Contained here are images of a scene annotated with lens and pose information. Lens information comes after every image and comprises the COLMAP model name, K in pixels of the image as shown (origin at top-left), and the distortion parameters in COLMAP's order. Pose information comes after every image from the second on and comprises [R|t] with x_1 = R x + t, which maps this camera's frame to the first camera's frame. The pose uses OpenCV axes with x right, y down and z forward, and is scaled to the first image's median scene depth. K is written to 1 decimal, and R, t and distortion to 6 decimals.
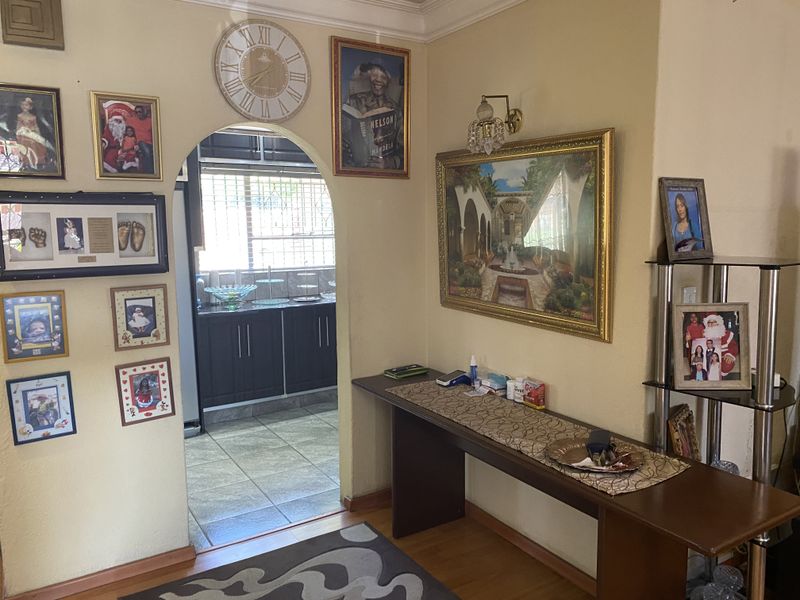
lens RADIAL K [[609.7, 0, 400.0], [0, 609.7, 304.1], [0, 0, 1]] dist [0.077143, -0.099461]
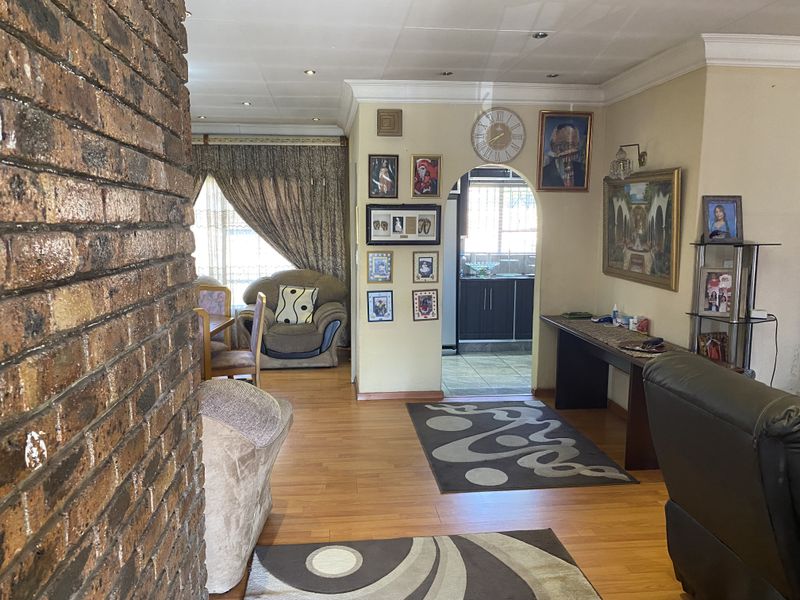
lens RADIAL K [[609.7, 0, 400.0], [0, 609.7, 304.1], [0, 0, 1]] dist [0.077143, -0.099461]
pose [[0.899032, 0.071820, -0.431953, 0.351723], [-0.070619, 0.997325, 0.018843, 0.106333], [0.432151, 0.013564, 0.901699, -0.781560]]
